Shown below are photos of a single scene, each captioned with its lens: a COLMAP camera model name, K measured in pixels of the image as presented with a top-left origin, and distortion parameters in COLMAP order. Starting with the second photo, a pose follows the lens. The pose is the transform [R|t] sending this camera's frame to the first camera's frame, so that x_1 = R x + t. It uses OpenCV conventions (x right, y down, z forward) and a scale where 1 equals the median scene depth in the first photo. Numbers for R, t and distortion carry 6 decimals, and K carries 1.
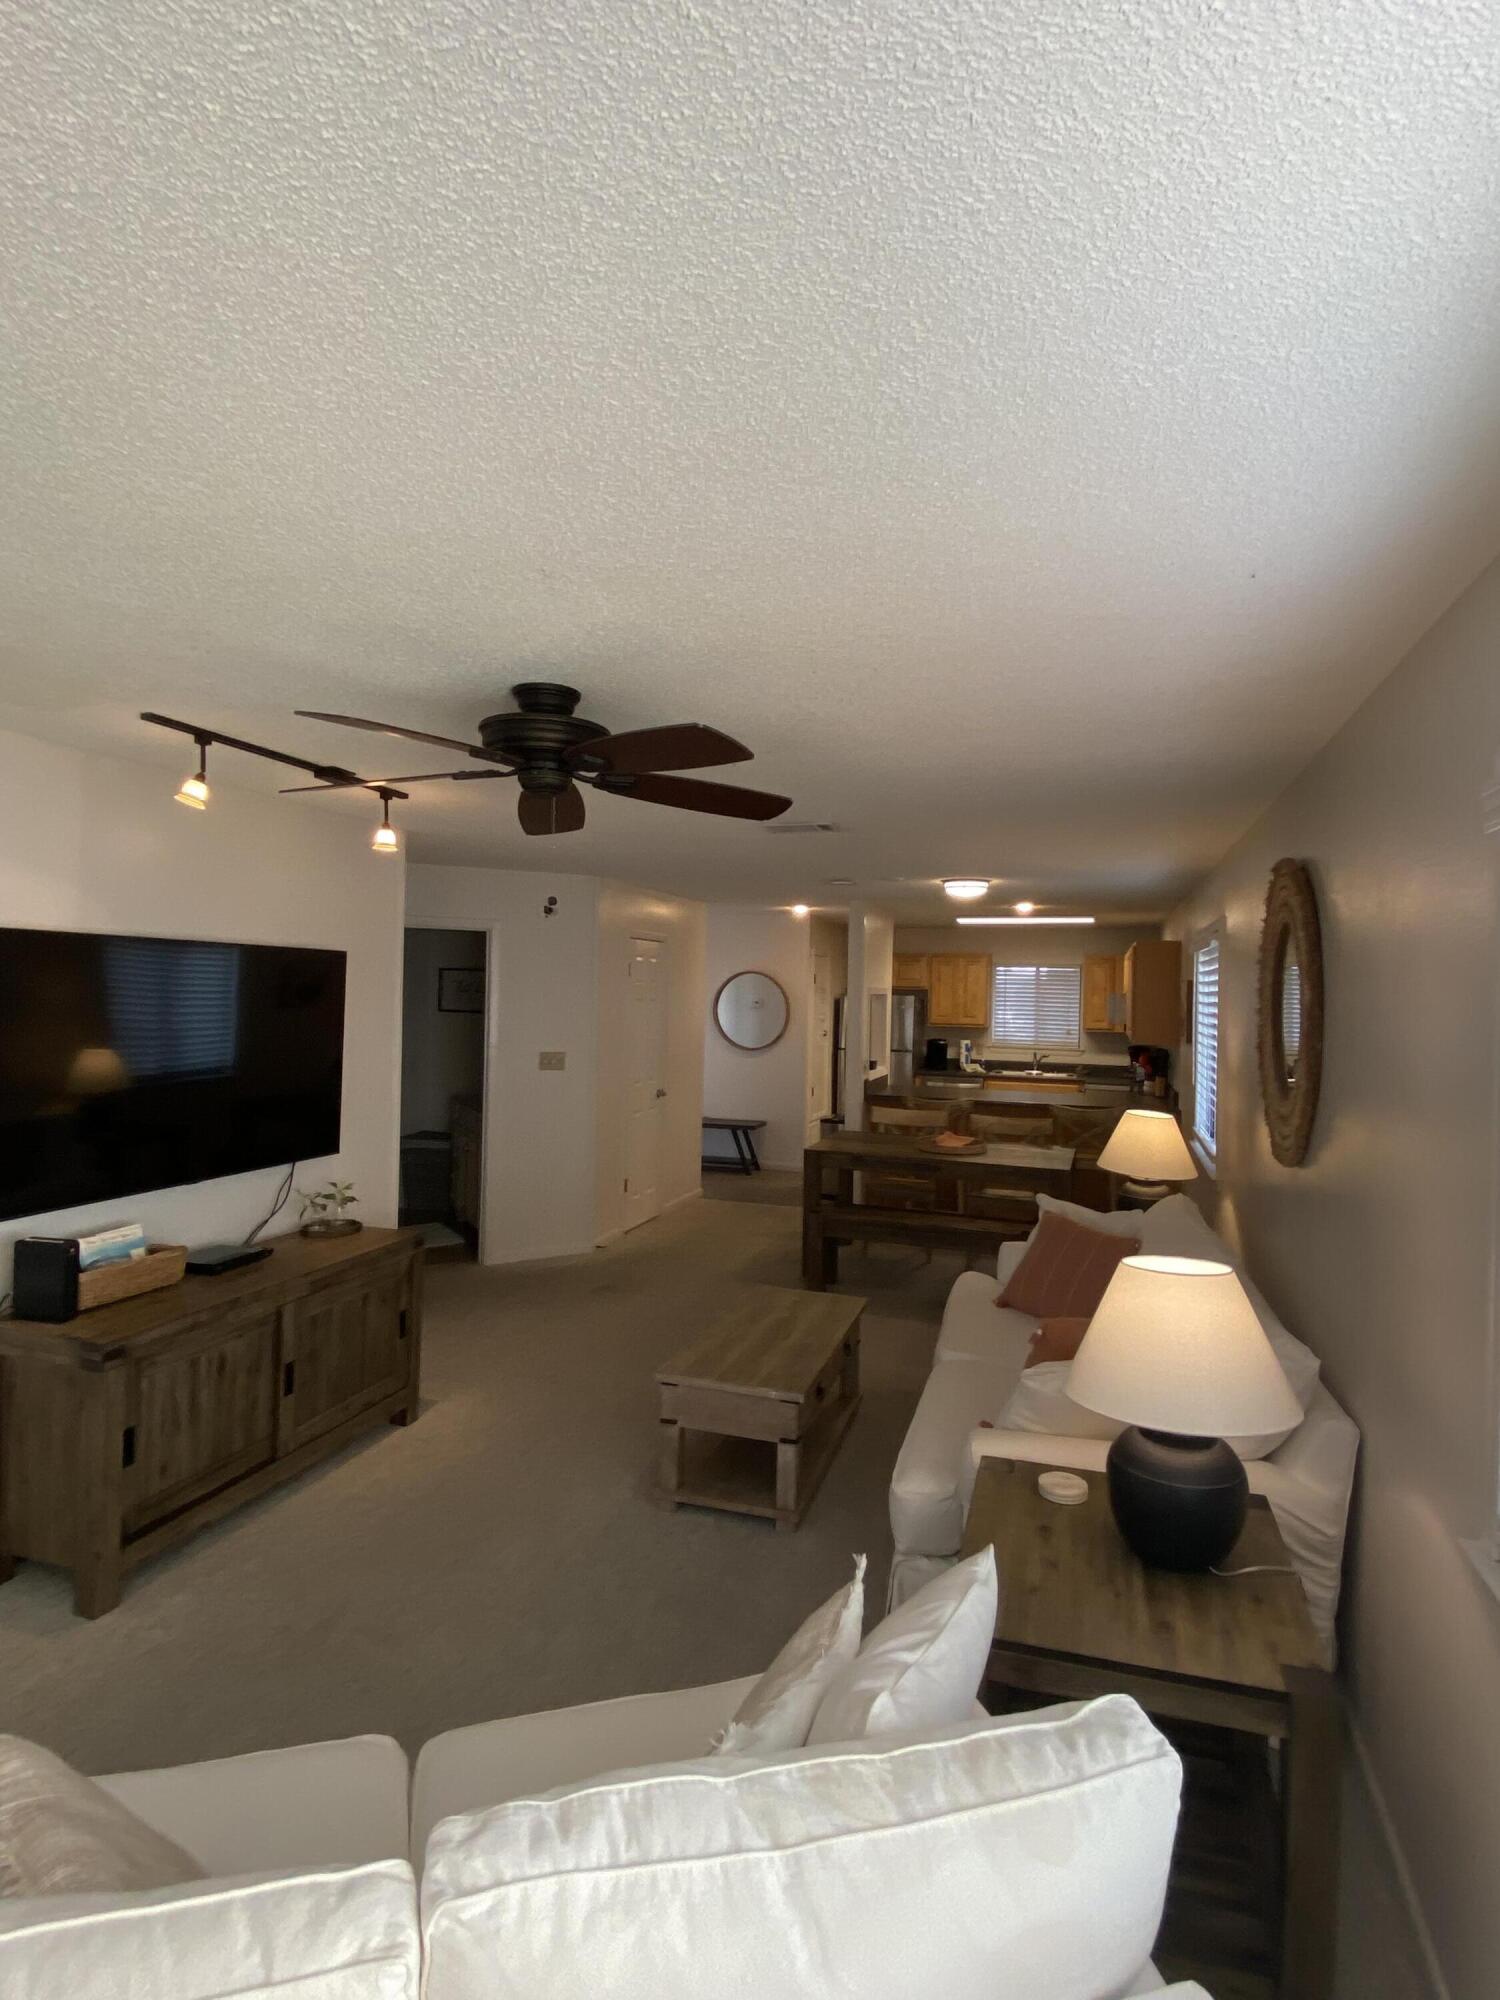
lens RADIAL K [[1037.5, 0, 738.1], [0, 1037.5, 1000.0], [0, 0, 1]] dist [0.063817, -0.058007]
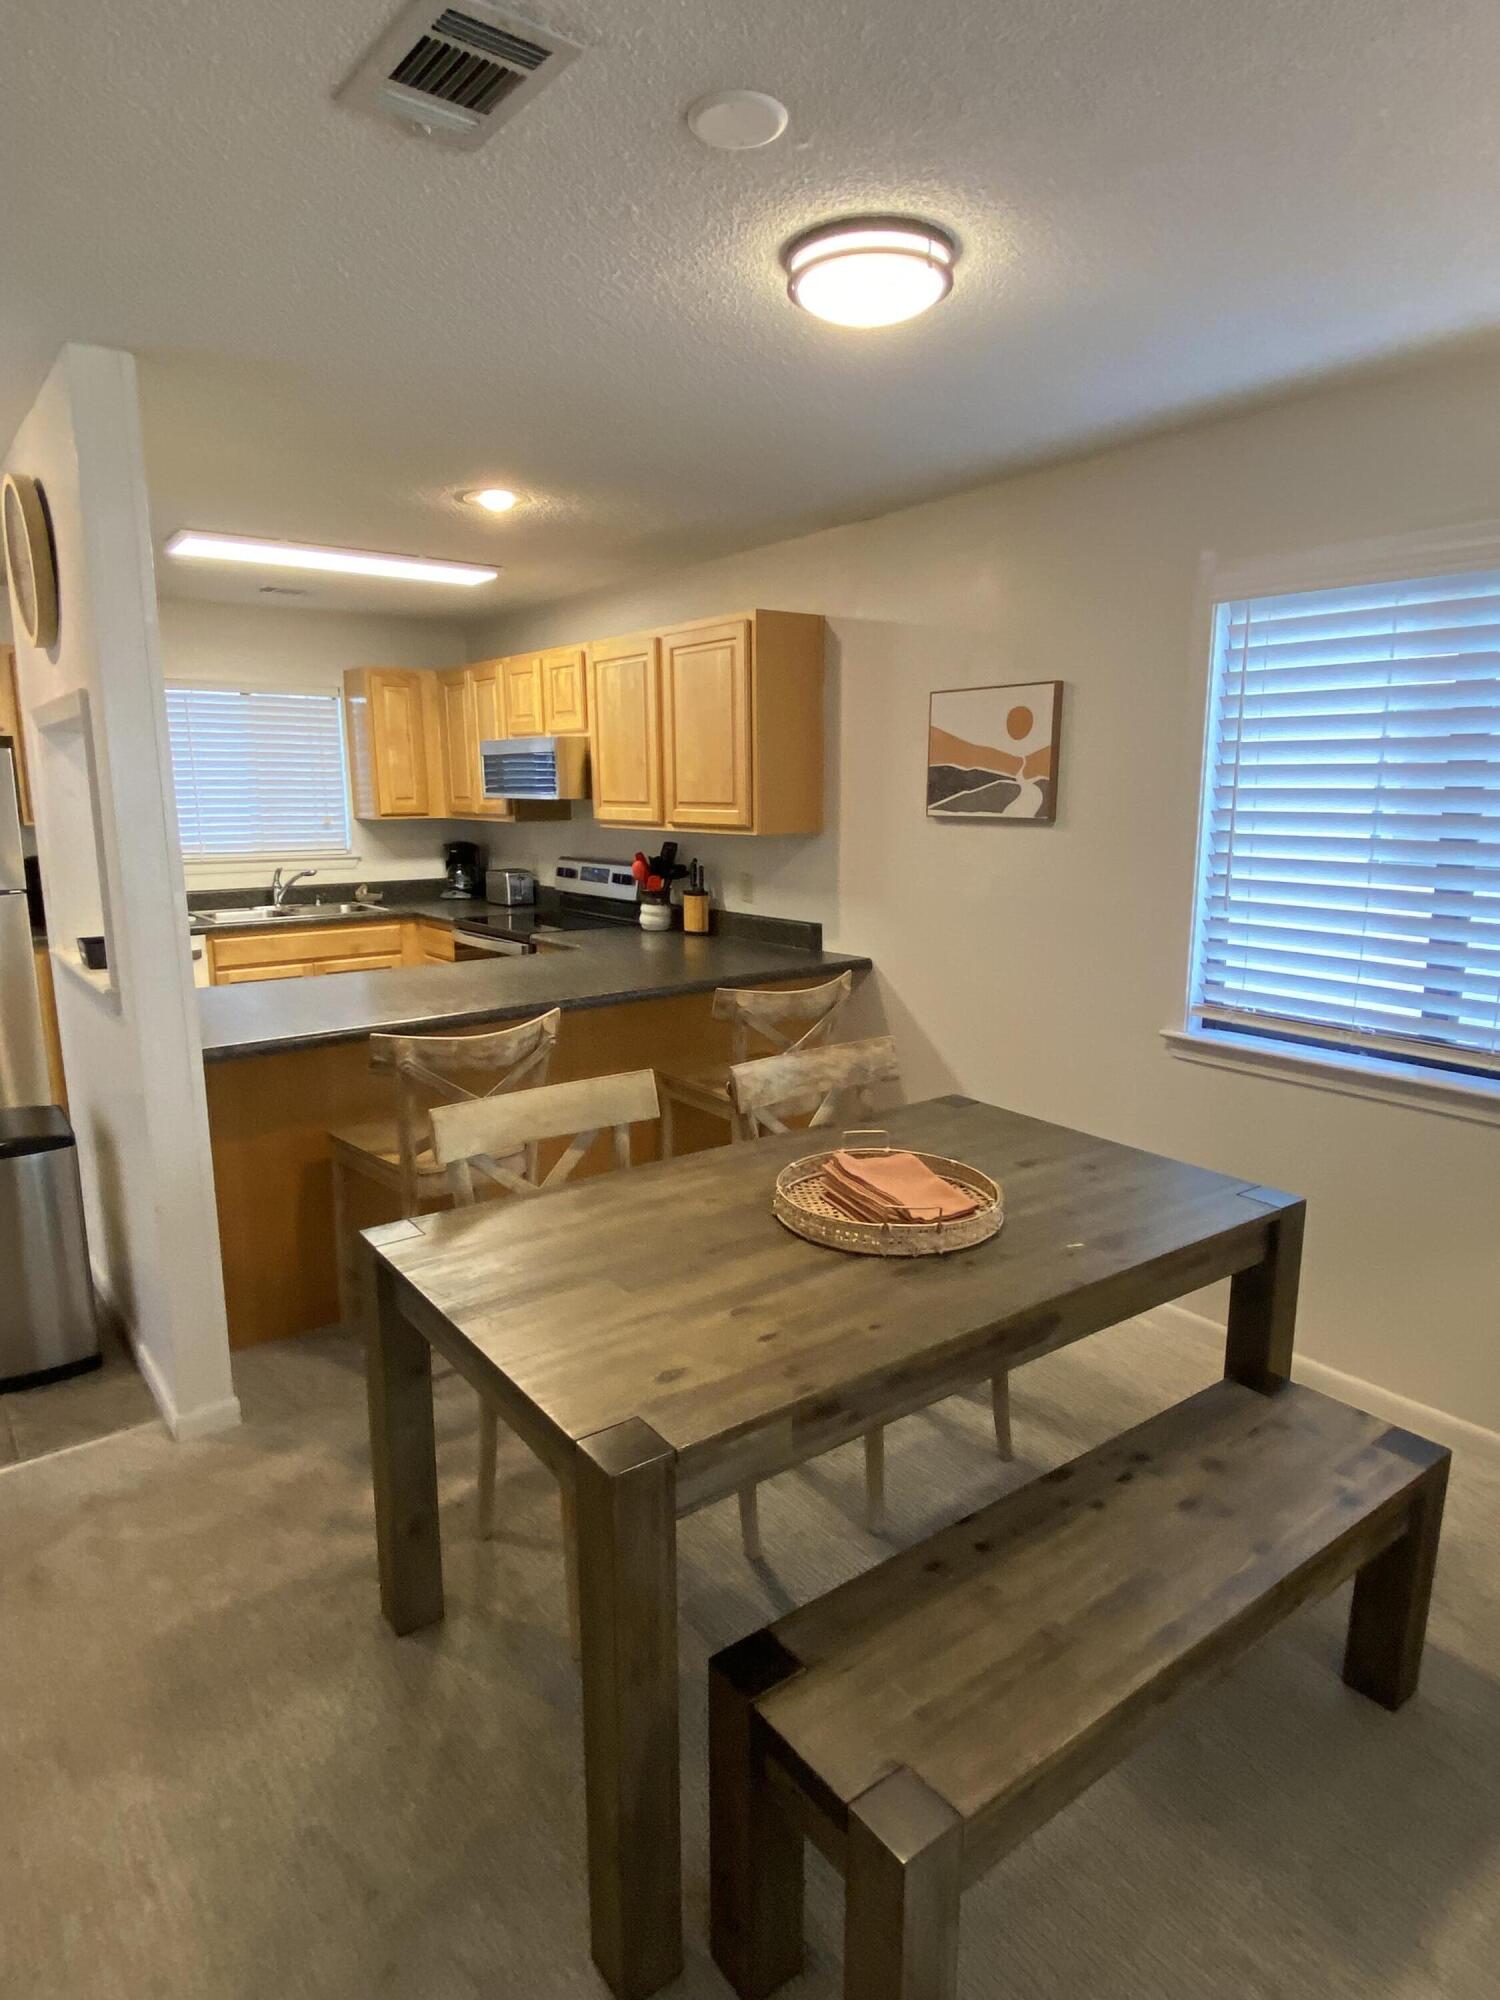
lens RADIAL K [[1162.2, 0, 750.0], [0, 1162.2, 1000.0], [0, 0, 1]] dist [0.041479, -0.092172]
pose [[0.549363, -0.175021, 0.817048, -0.142549], [0.022375, 0.980548, 0.195001, 0.023178], [-0.835284, -0.088845, 0.542593, 1.344425]]
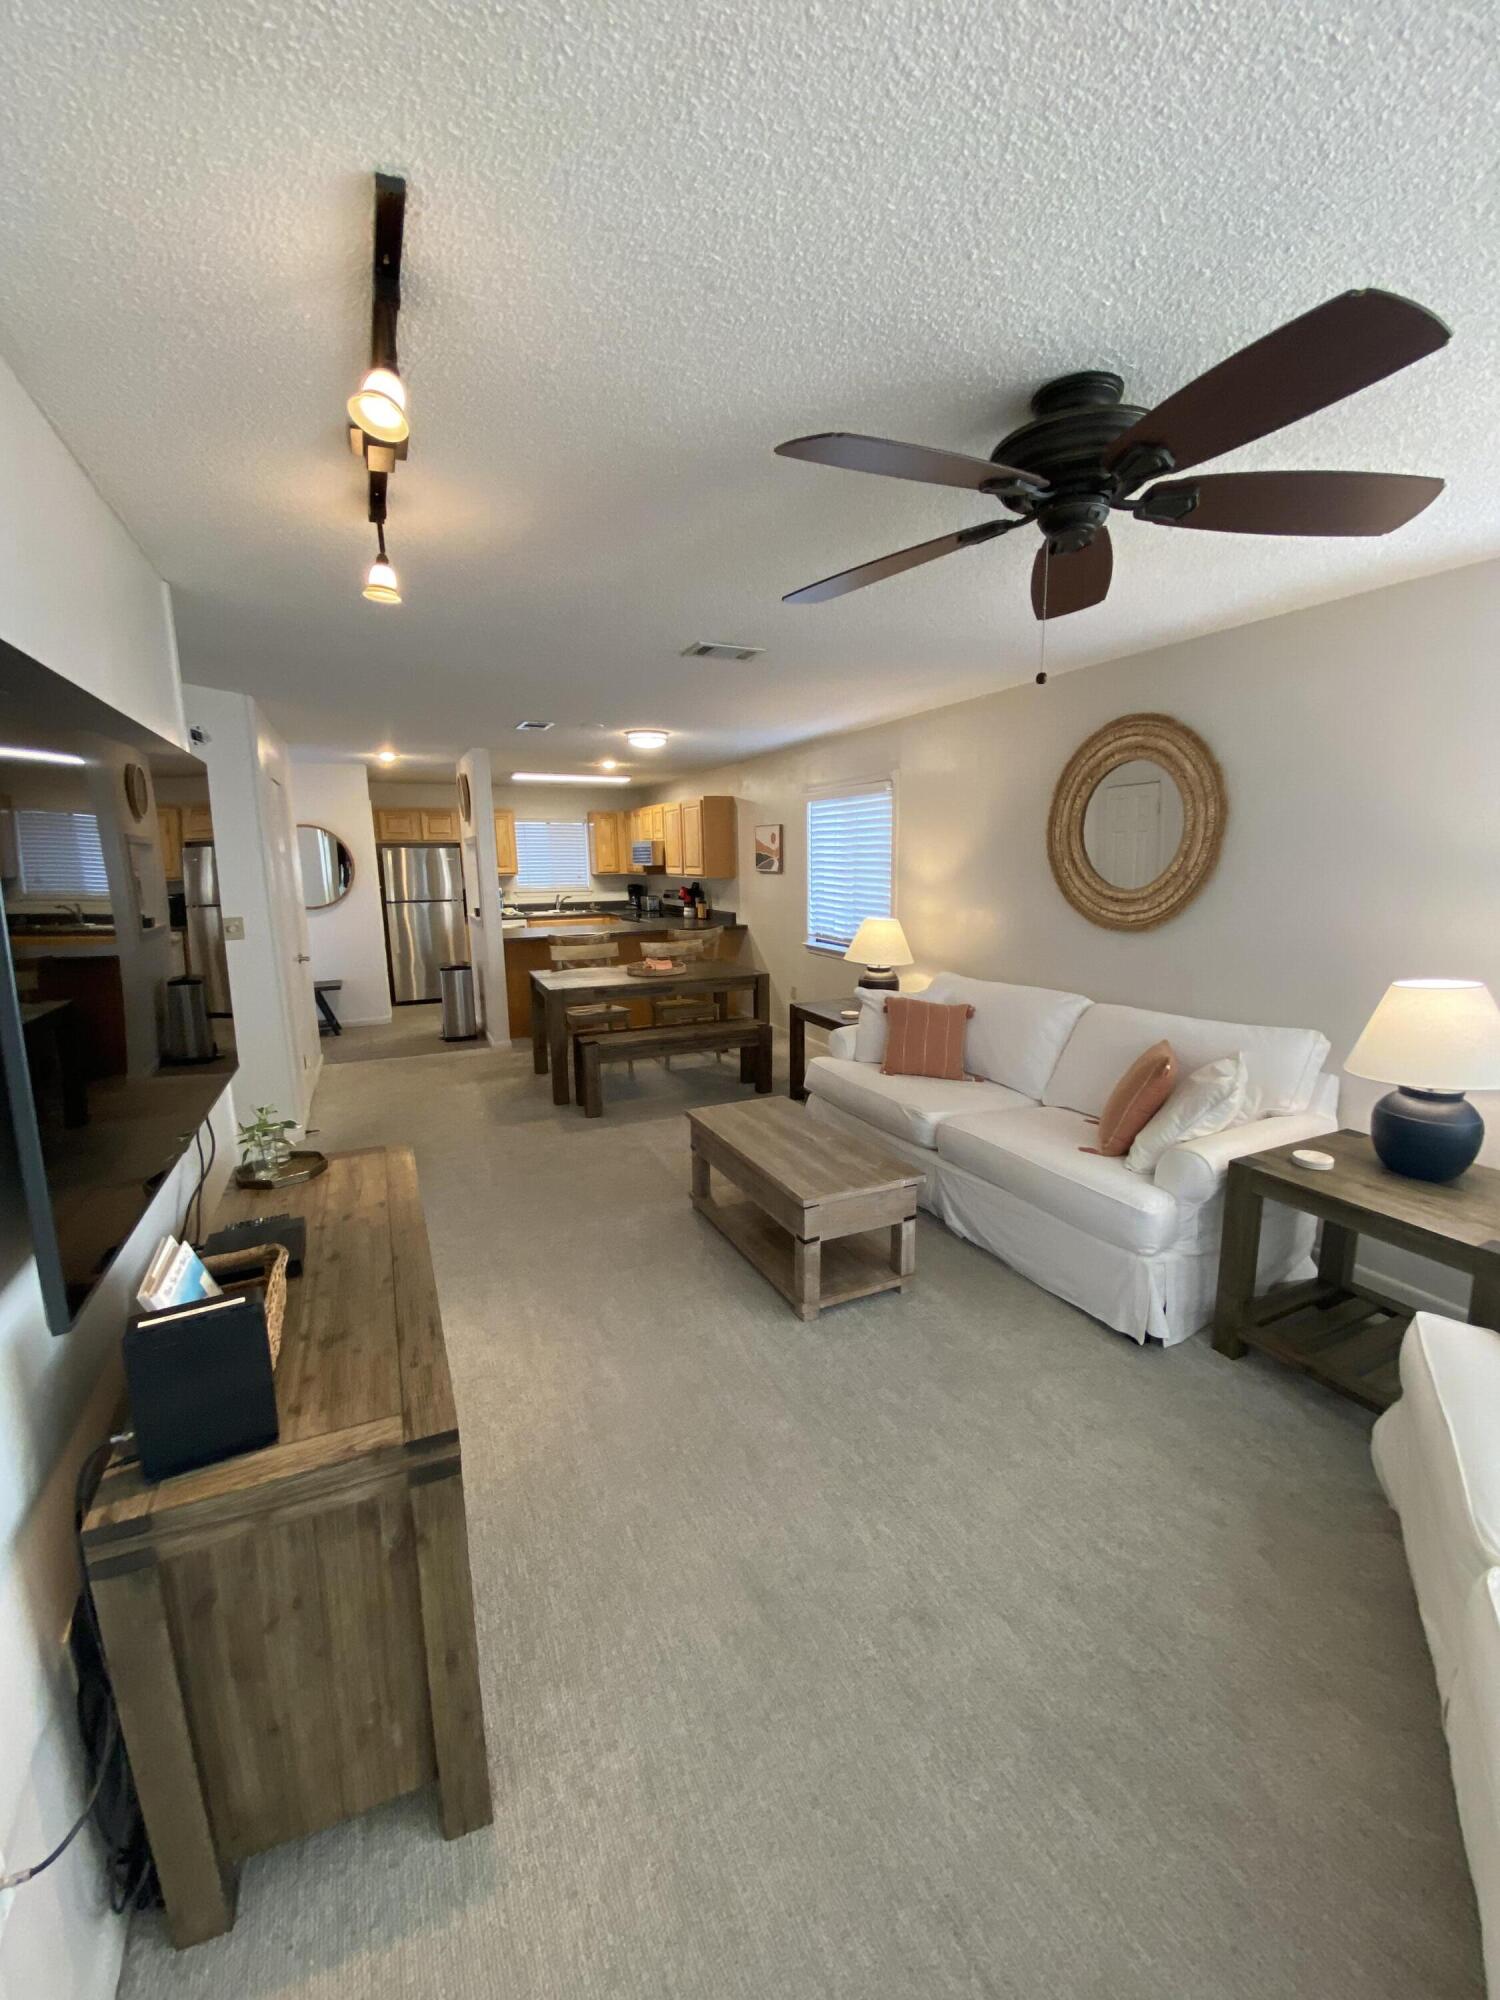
lens RADIAL K [[812.3, 0, 753.9], [0, 812.3, 995.4], [0, 0, 1]] dist [0.022107, -0.021398]
pose [[0.717924, -0.143609, 0.681147, -0.547149], [0.030033, 0.983968, 0.175799, 0.018331], [-0.695473, -0.105753, 0.710727, 0.436097]]
